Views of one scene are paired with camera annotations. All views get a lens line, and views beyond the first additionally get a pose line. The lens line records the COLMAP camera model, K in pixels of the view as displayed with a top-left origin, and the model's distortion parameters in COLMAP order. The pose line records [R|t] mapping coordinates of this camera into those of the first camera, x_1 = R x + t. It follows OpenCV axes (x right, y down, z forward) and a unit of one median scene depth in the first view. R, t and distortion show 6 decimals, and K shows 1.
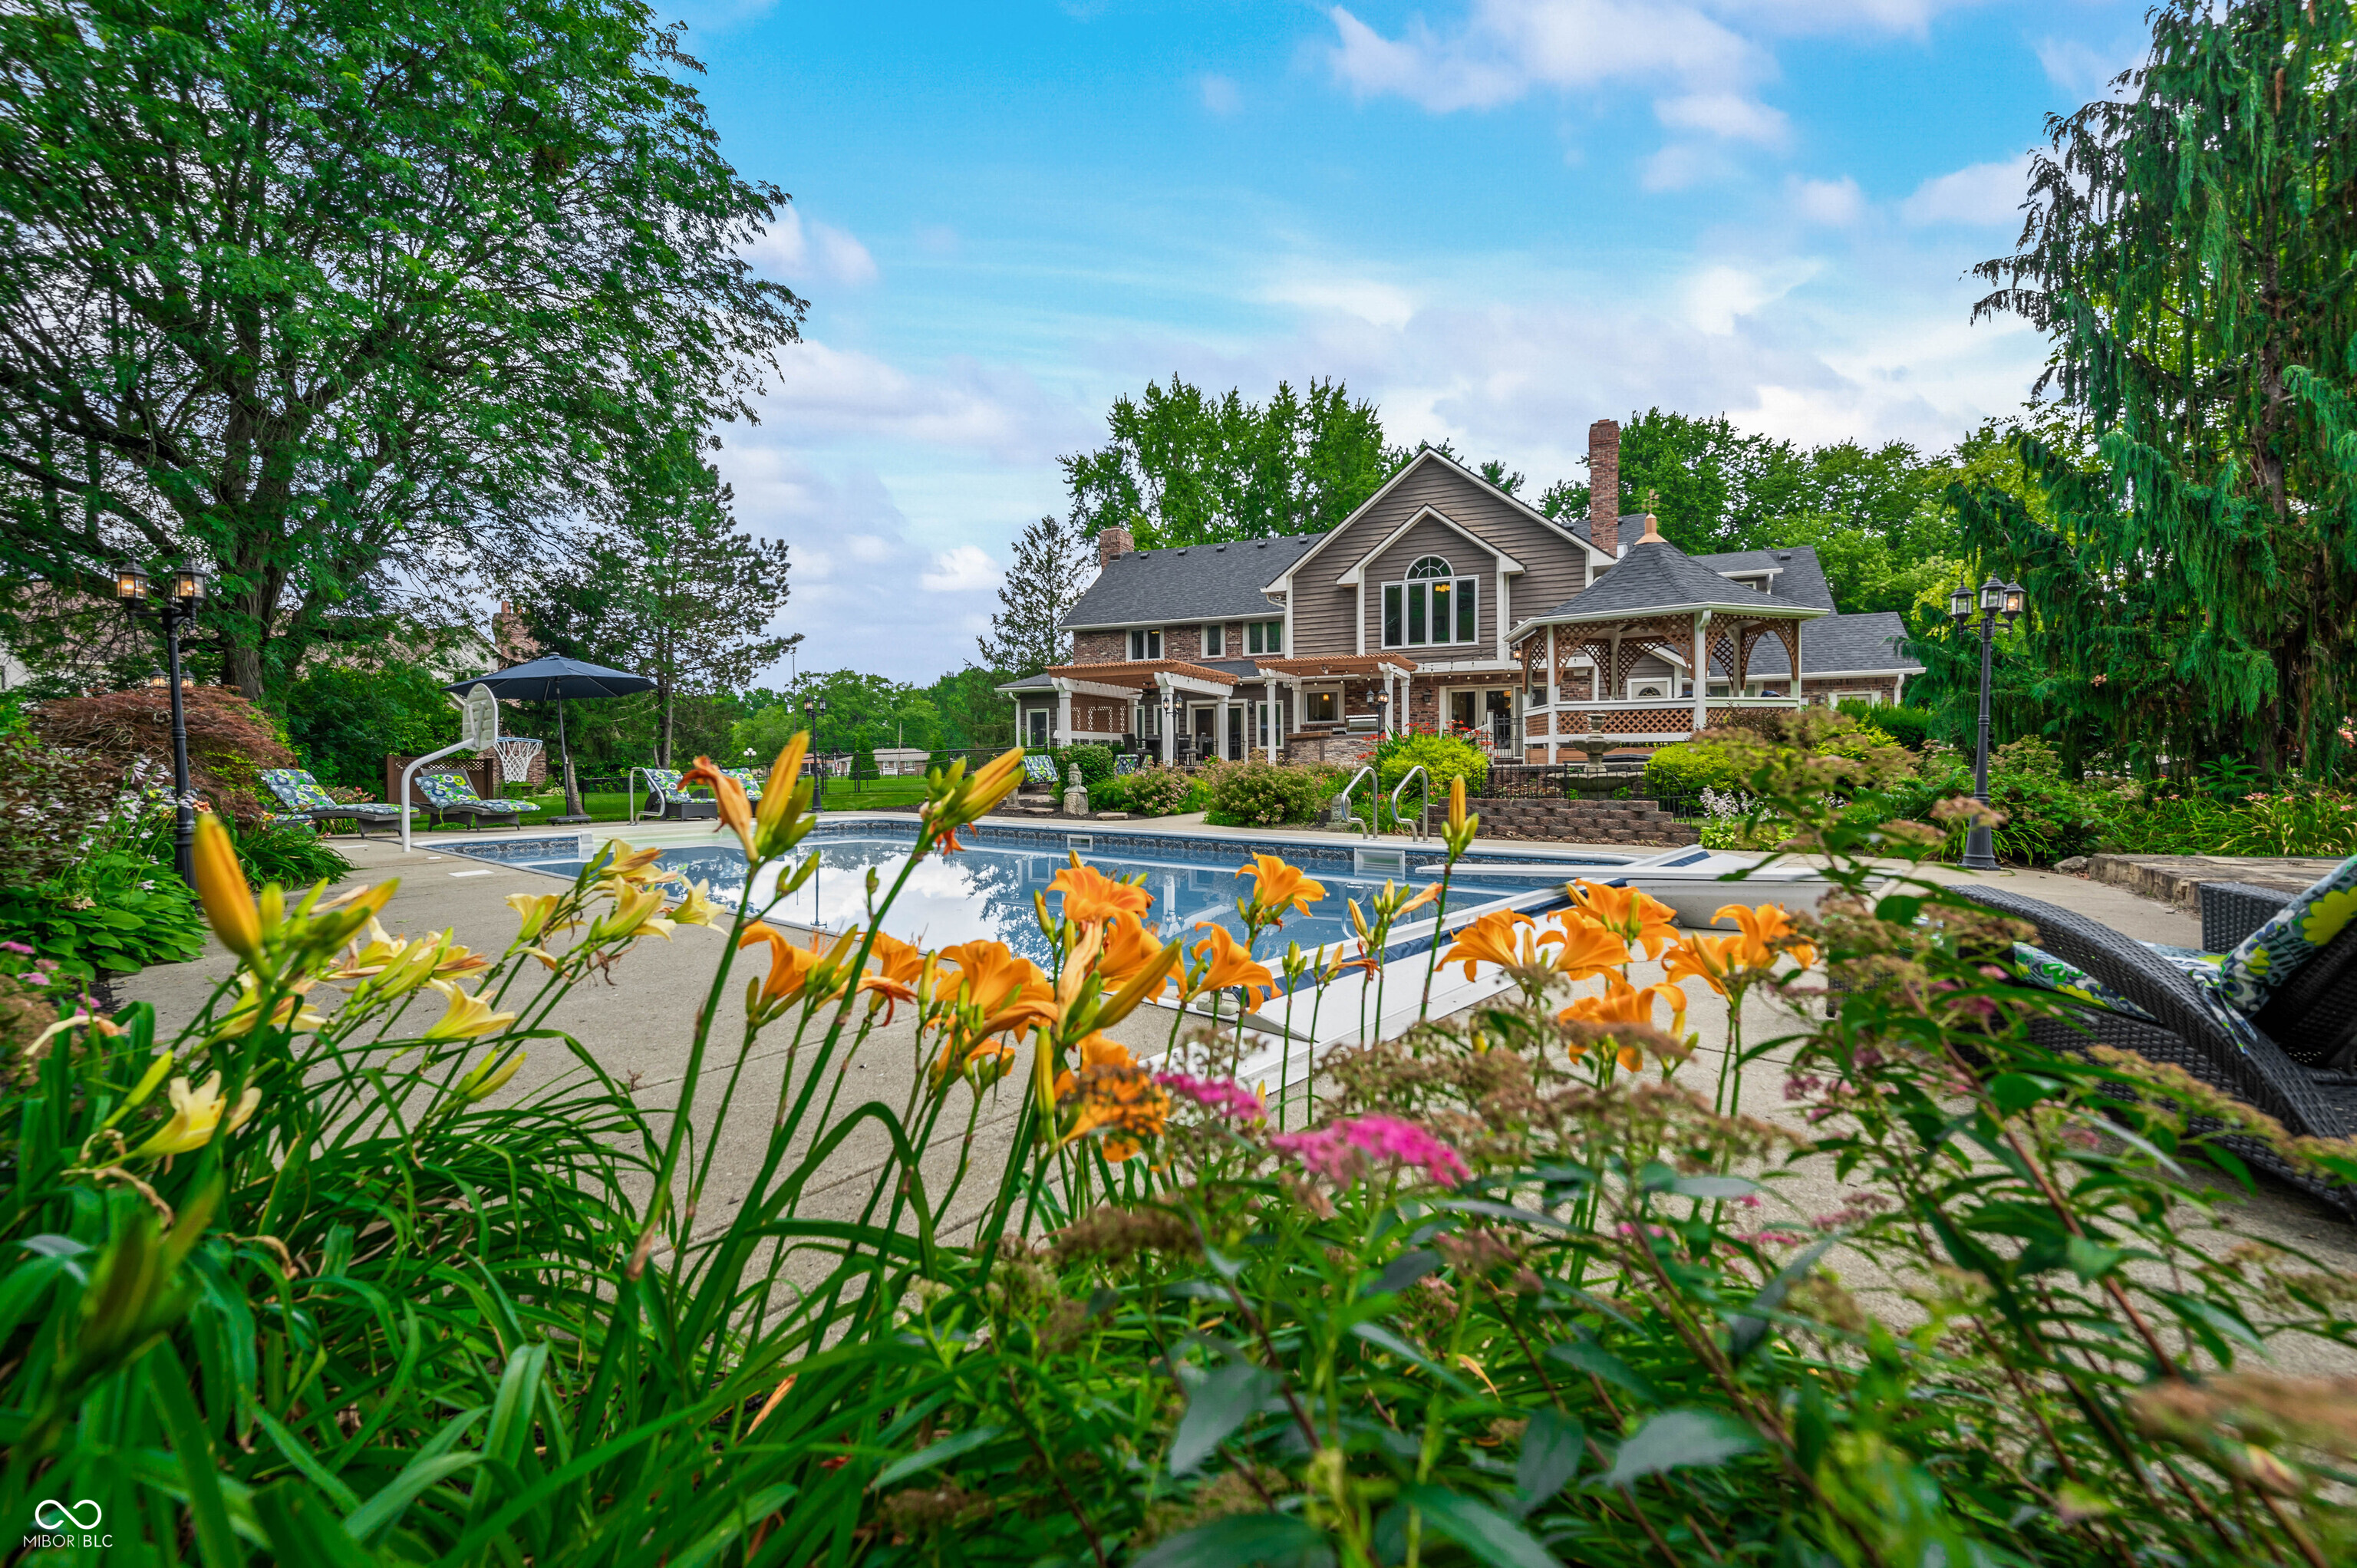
lens RADIAL K [[980.9, 0, 1180.4], [0, 980.9, 789.5], [0, 0, 1]] dist [-0.001243, 0.000145]
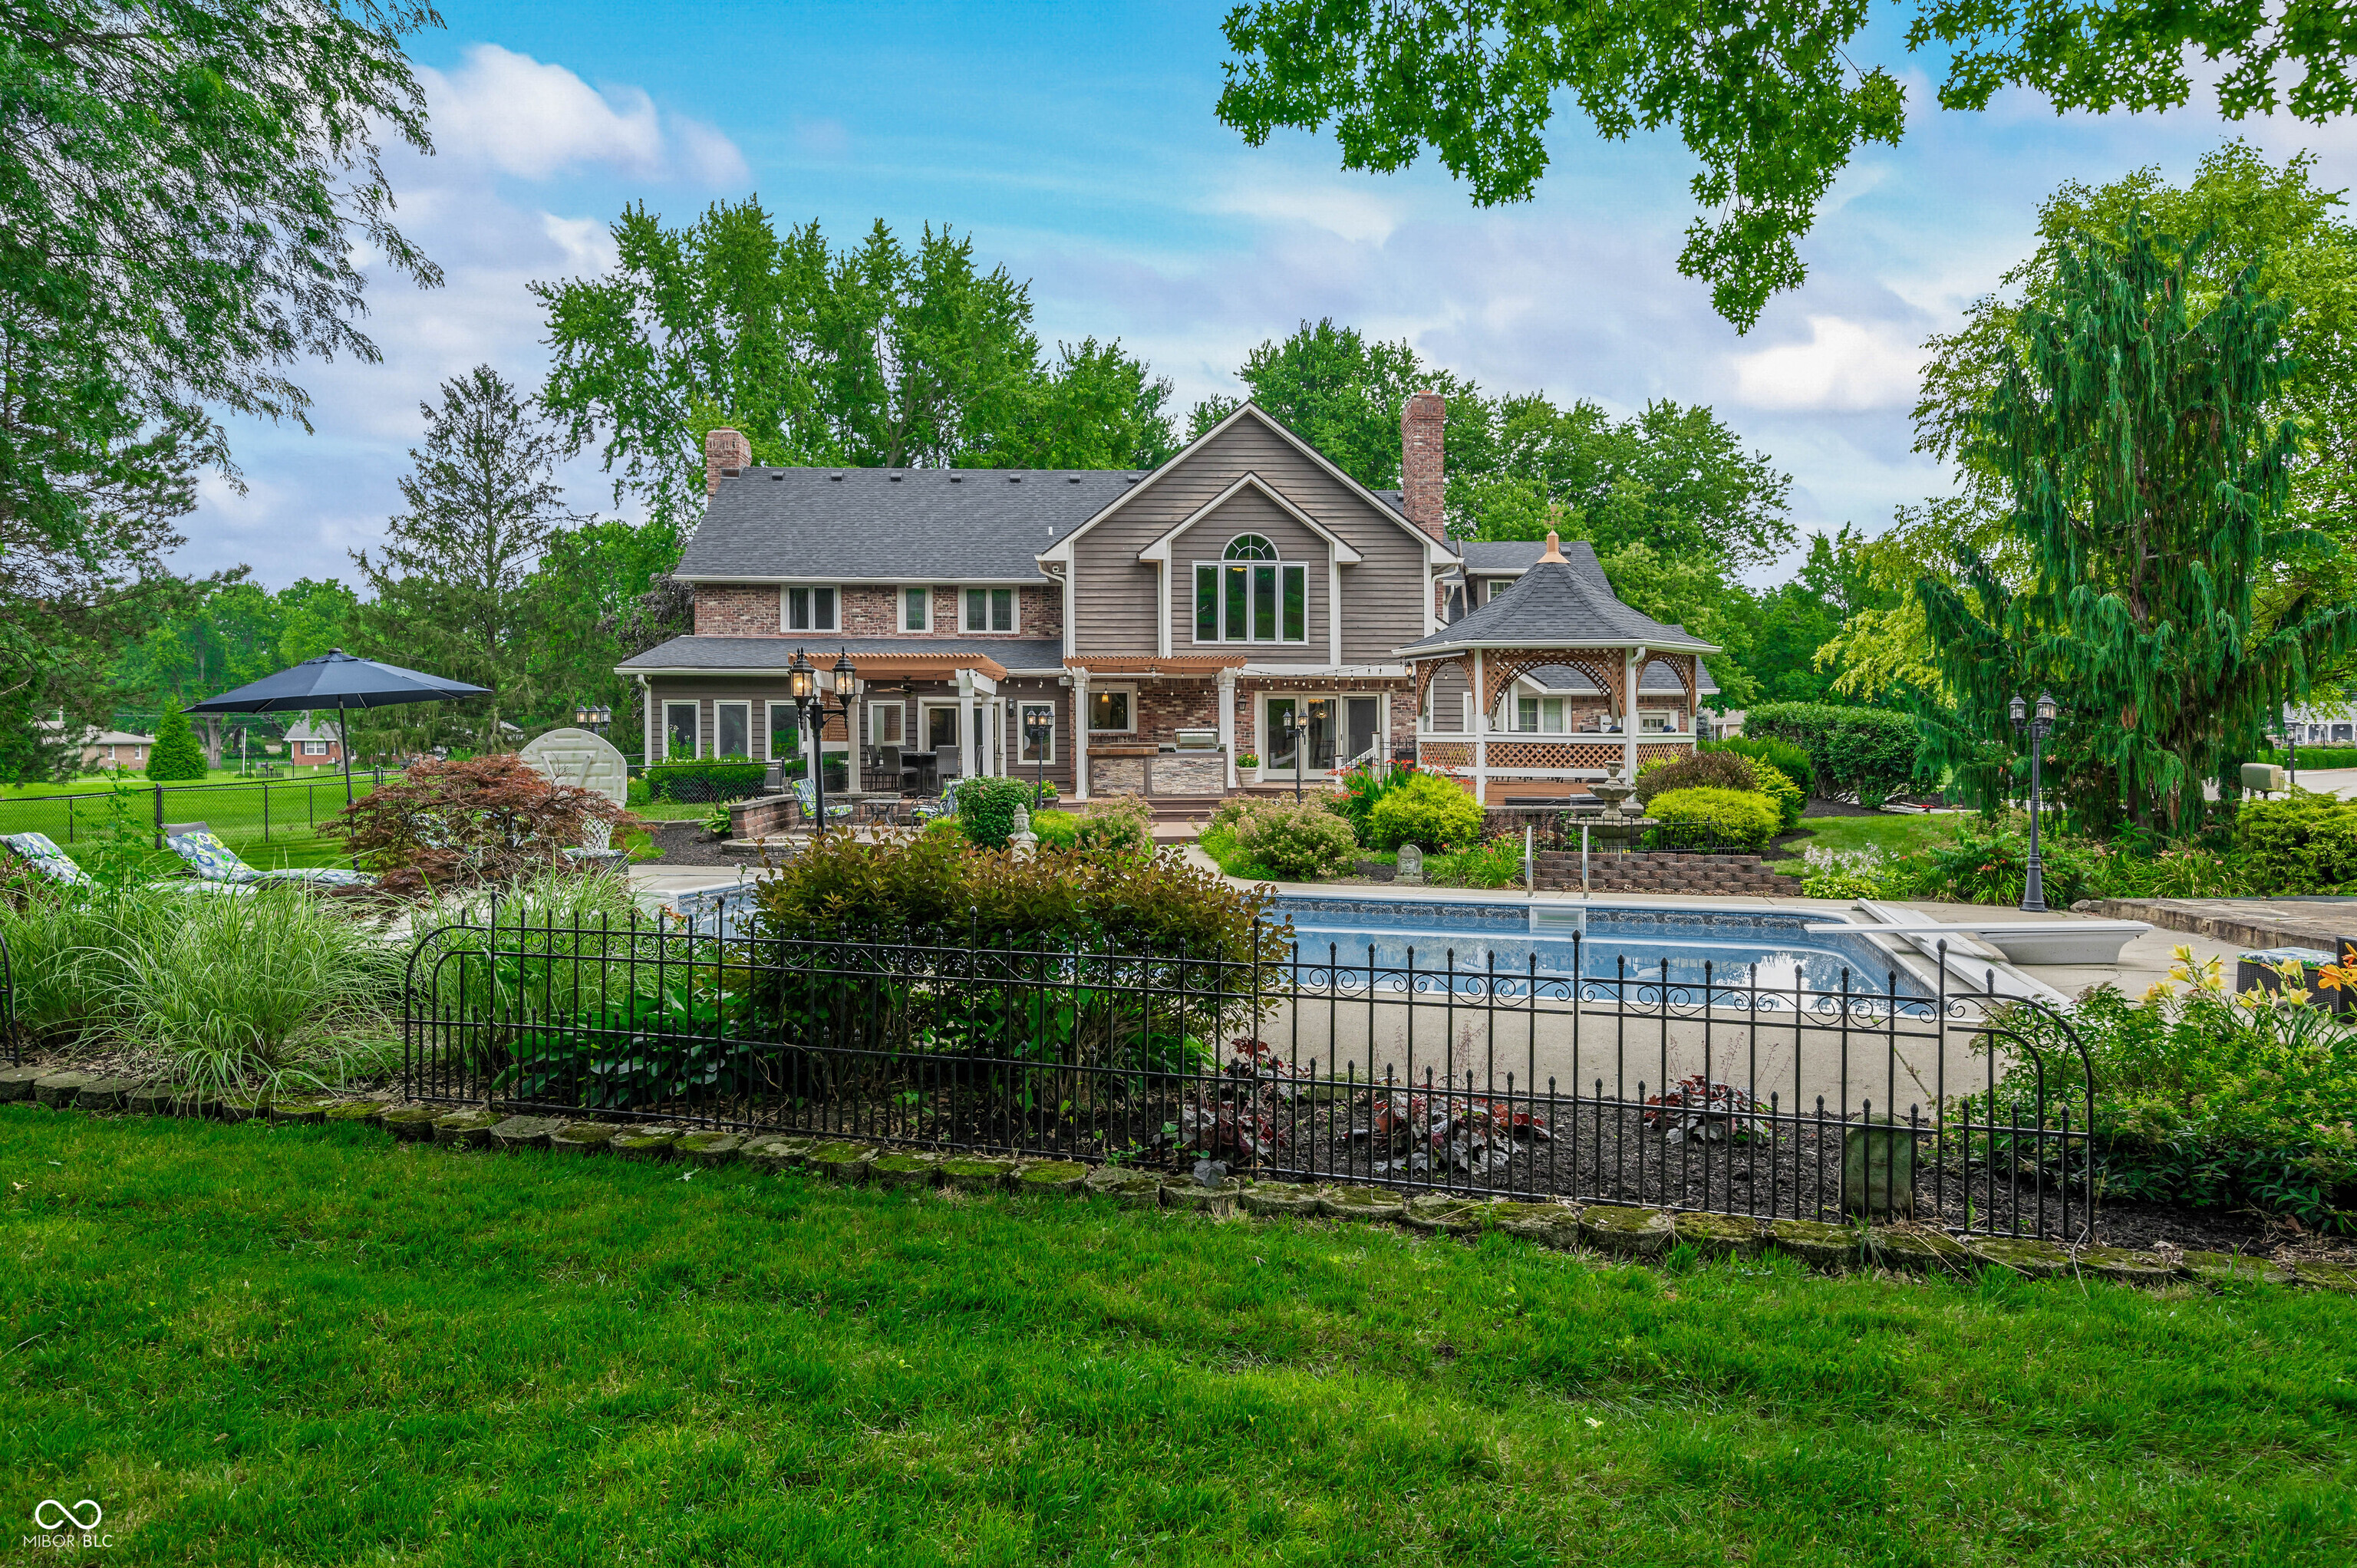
lens RADIAL K [[1471.9, 0, 1174.7], [0, 1471.9, 790.6], [0, 0, 1]] dist [-0.007975, -0.000509]
pose [[0.911547, -0.001241, 0.411194, -0.247988], [0.000348, 0.999997, 0.002248, -0.020338], [-0.411196, -0.001906, 0.911545, -0.077661]]
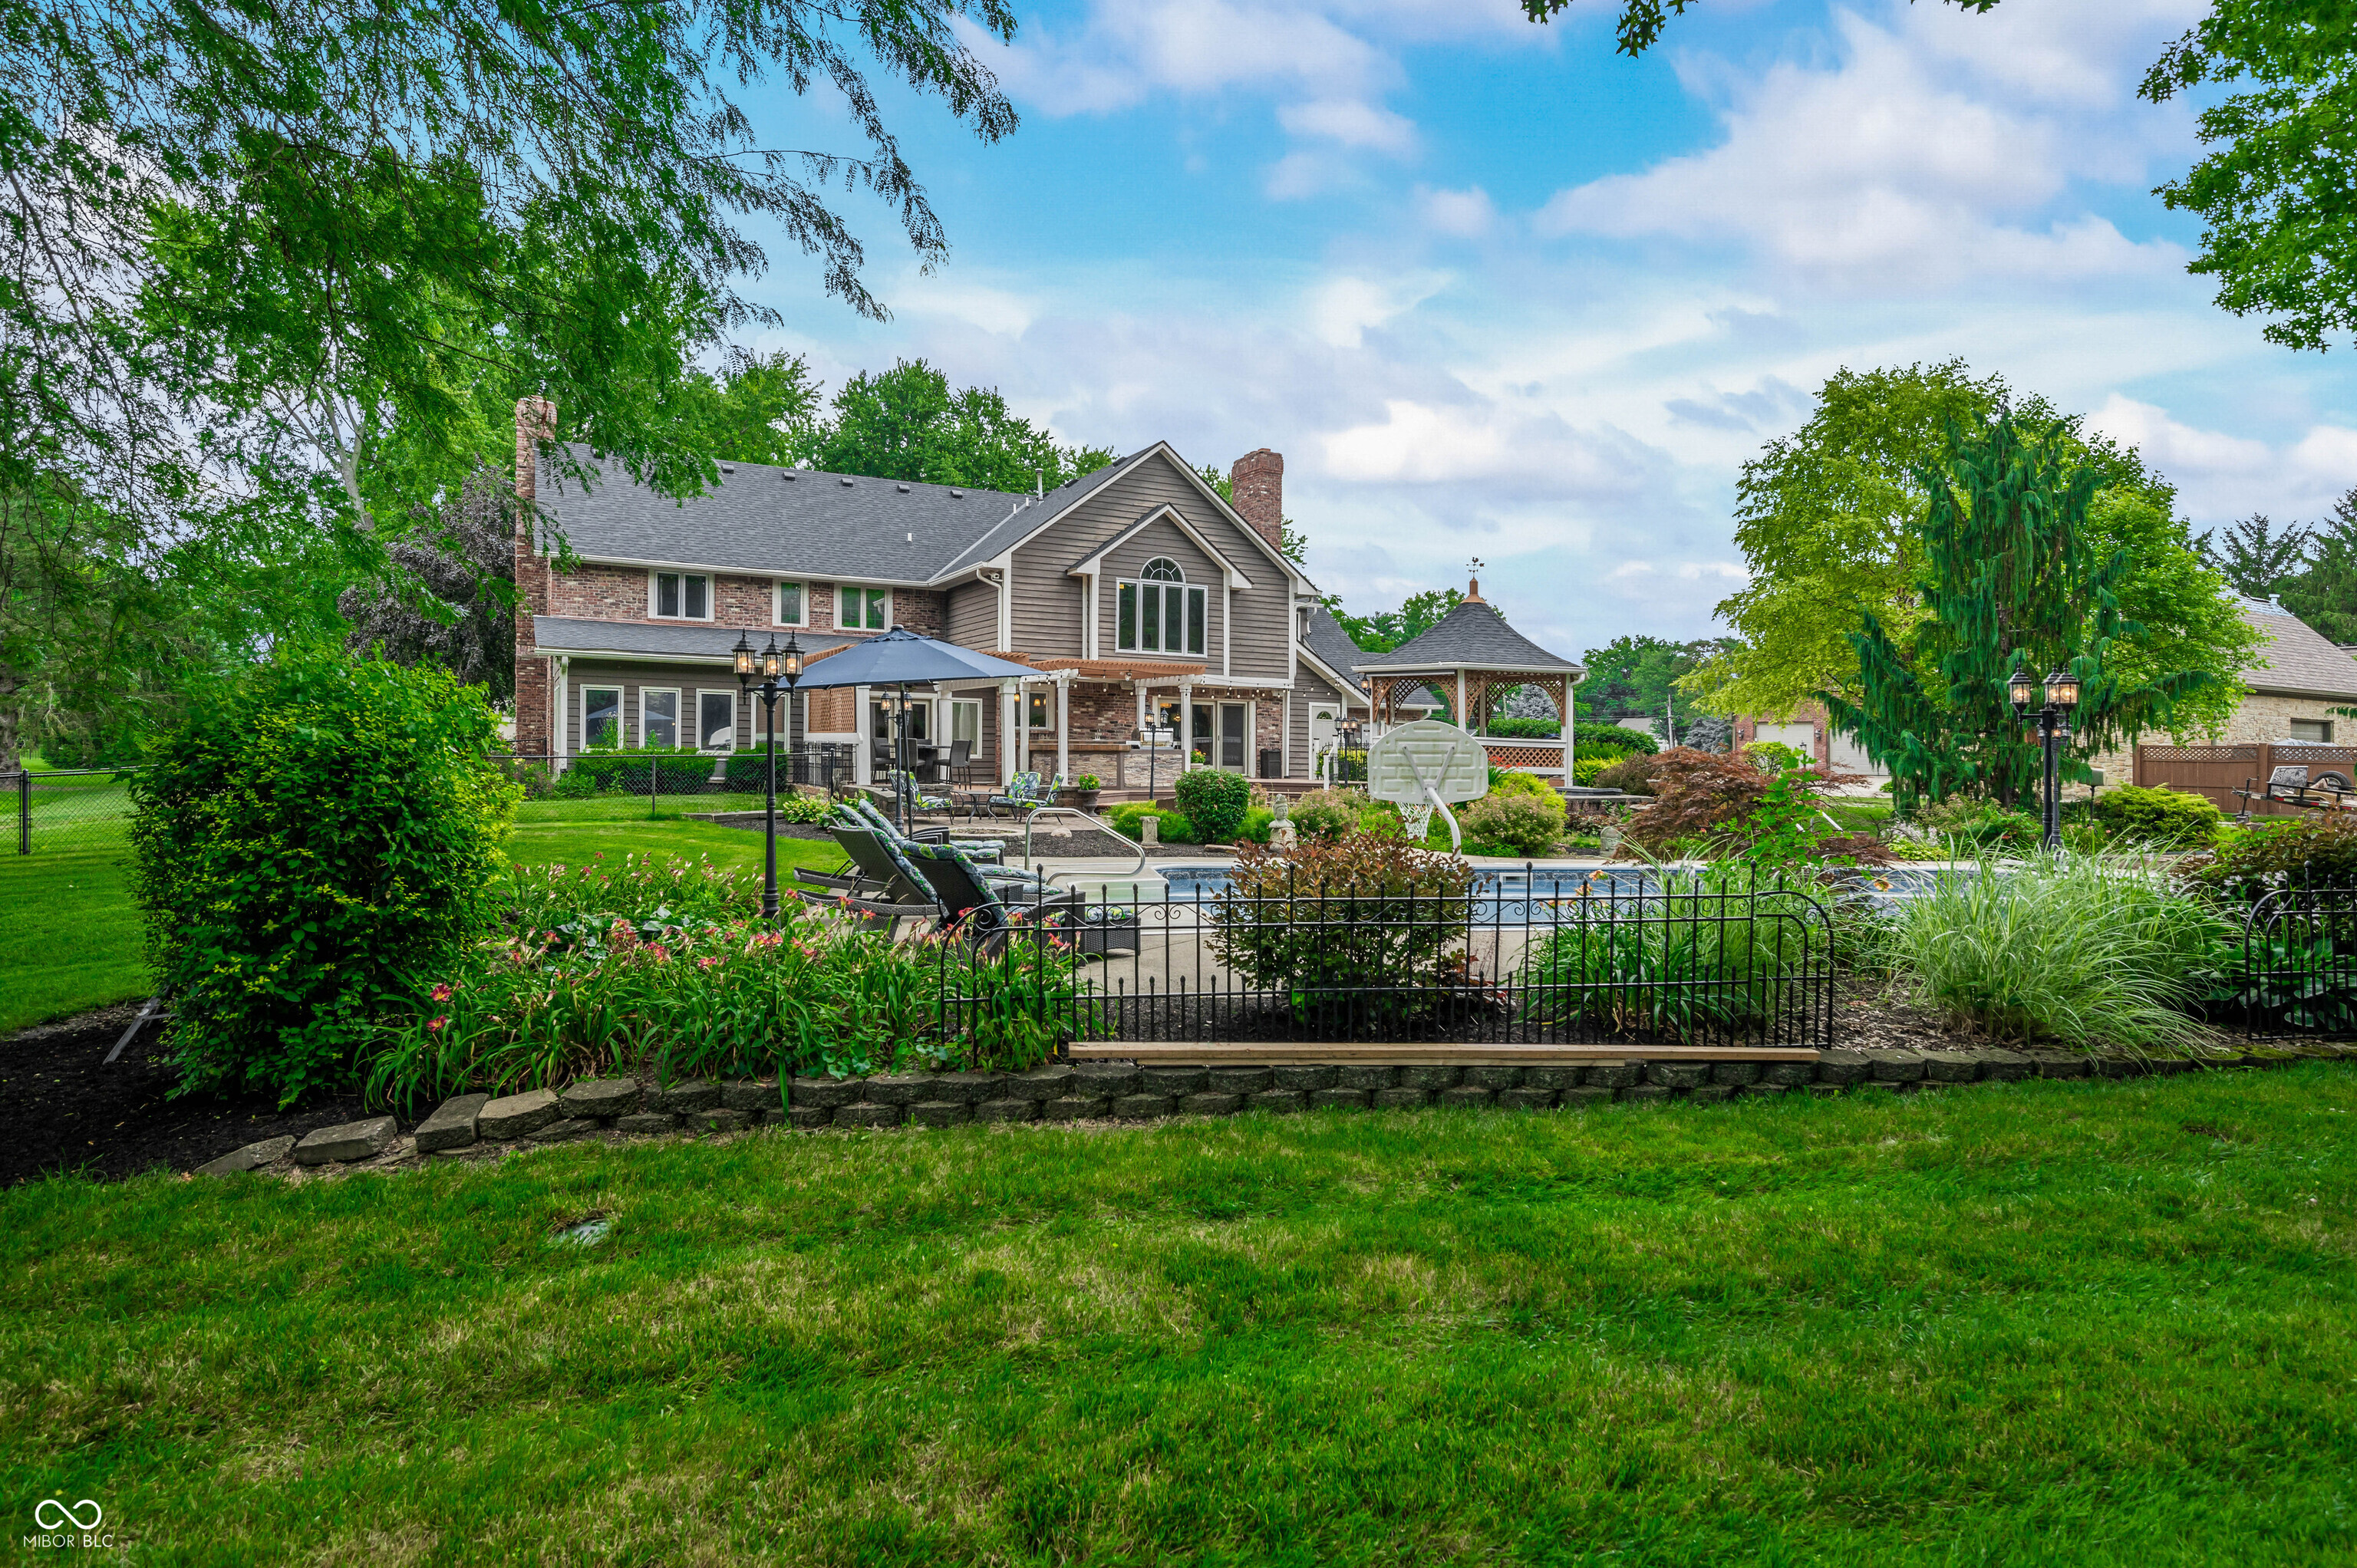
lens RADIAL K [[1288.5, 0, 1181.1], [0, 1288.5, 781.9], [0, 0, 1]] dist [-0.003505, -0.000209]
pose [[0.636864, 0.002419, 0.770972, -0.542717], [-0.003391, 0.999994, -0.000336, -0.018918], [-0.770969, -0.002401, 0.636869, 0.162795]]
